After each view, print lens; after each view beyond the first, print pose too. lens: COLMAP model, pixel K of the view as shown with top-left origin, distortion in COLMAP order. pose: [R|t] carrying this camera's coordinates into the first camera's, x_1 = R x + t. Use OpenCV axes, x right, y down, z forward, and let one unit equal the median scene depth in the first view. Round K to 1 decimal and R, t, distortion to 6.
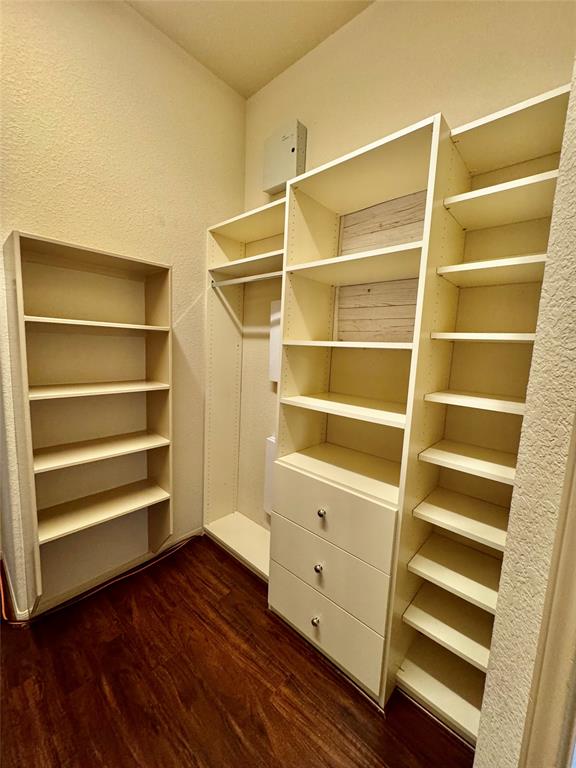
lens RADIAL K [[307.9, 0, 286.7], [0, 307.9, 382.9], [0, 0, 1]] dist [0.000200, -0.000007]
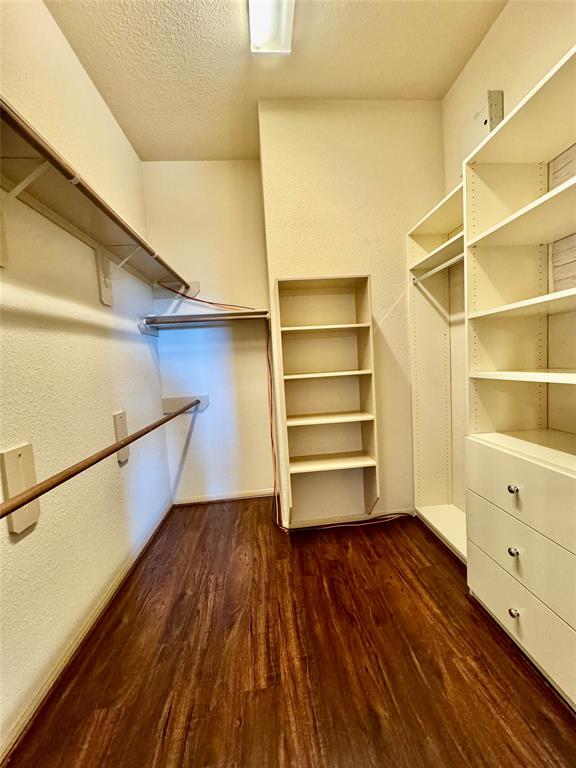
lens RADIAL K [[307.9, 0, 289.5], [0, 307.9, 384.9], [0, 0, 1]] dist [0.000200, -0.000007]
pose [[0.723956, -0.036894, -0.688859, 0.229249], [0.004916, 0.998819, -0.048327, 0.126180], [0.689828, 0.031600, 0.723283, -0.115068]]
